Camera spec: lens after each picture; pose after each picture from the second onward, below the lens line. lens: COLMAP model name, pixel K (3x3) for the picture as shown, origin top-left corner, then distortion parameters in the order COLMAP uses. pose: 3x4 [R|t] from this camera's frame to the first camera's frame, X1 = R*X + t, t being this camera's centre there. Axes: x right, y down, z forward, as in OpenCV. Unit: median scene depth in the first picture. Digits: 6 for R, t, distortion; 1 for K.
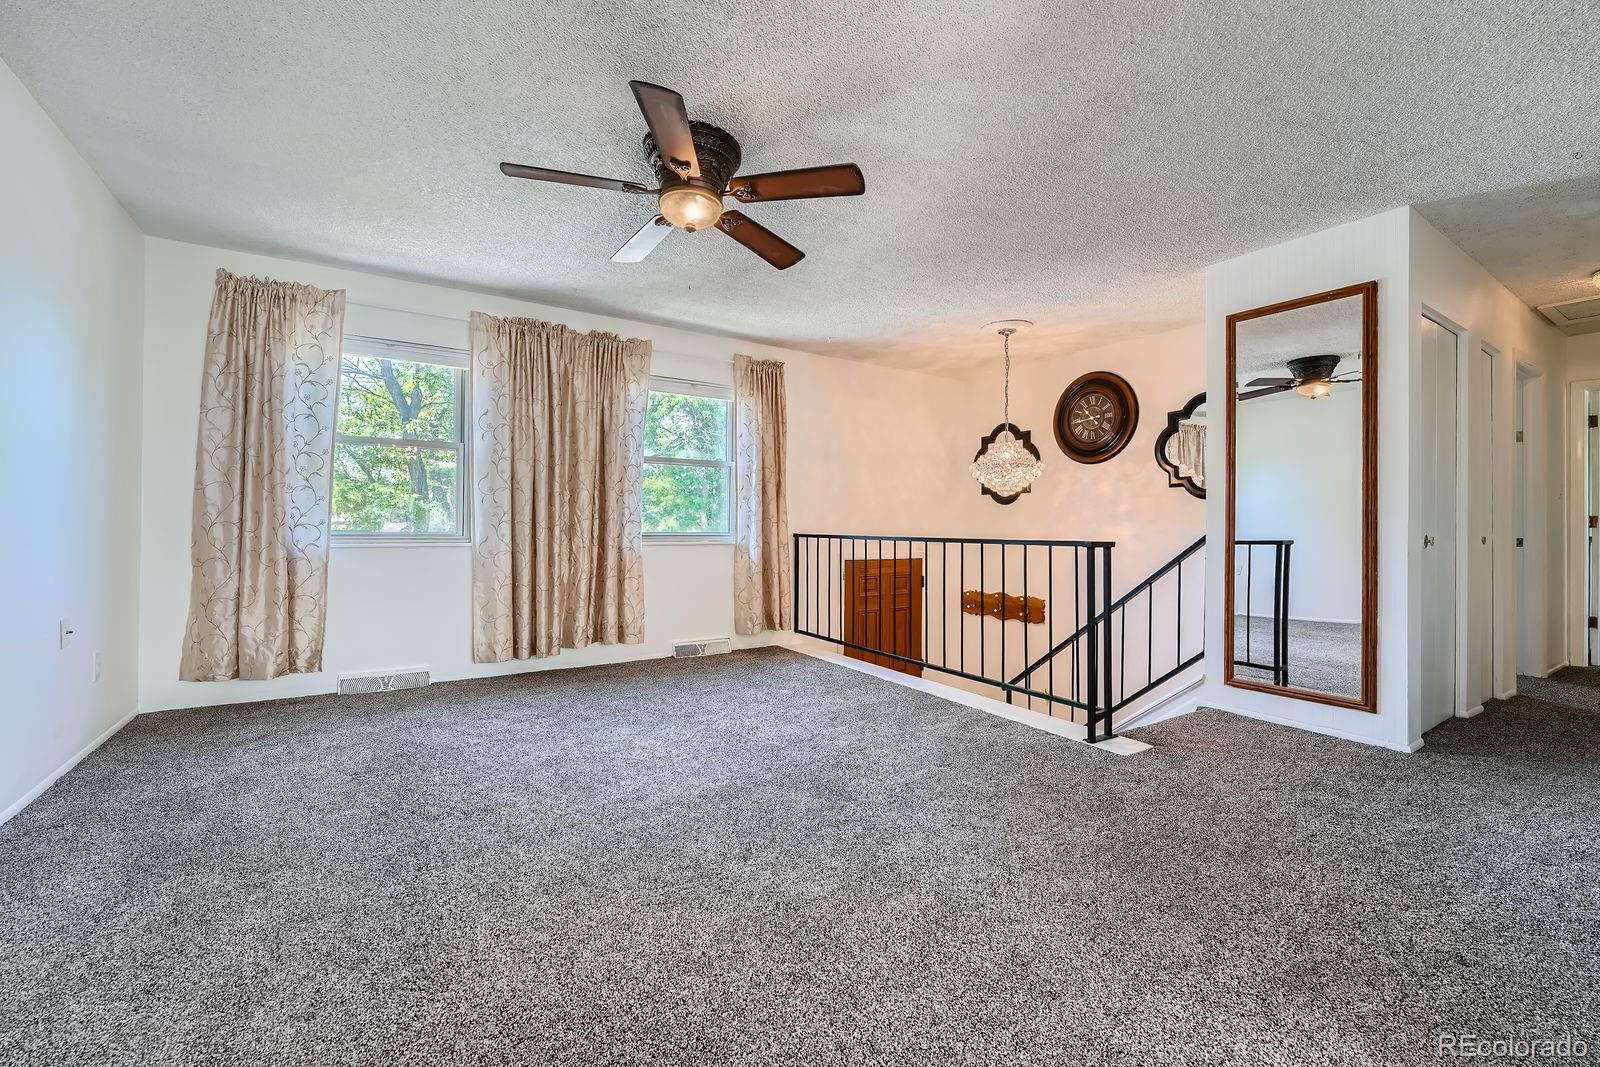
lens RADIAL K [[637.8, 0, 791.2], [0, 637.8, 521.6], [0, 0, 1]] dist [-0.004218, 0.000719]
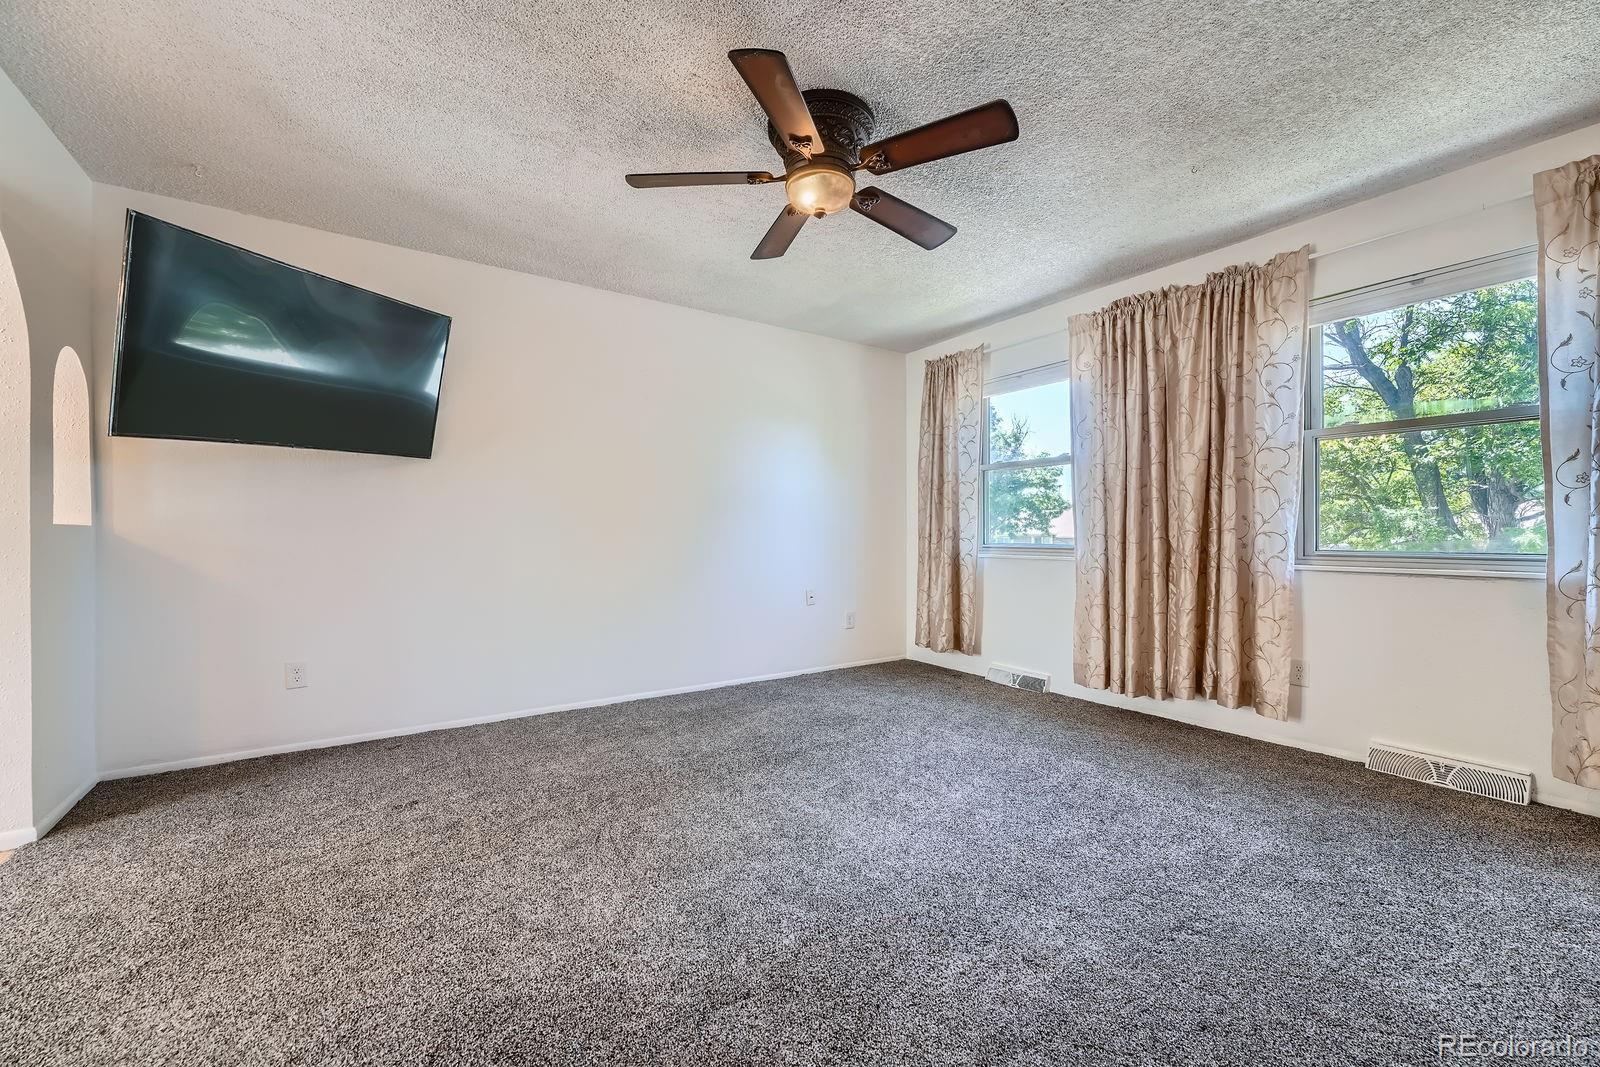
lens RADIAL K [[637.8, 0, 802.9], [0, 637.8, 536.2], [0, 0, 1]] dist [-0.004218, 0.000719]
pose [[0.057198, -0.004435, -0.998353, 0.376585], [0.005415, 0.999977, -0.004132, 0.003165], [0.998348, -0.005169, 0.057220, 0.463135]]
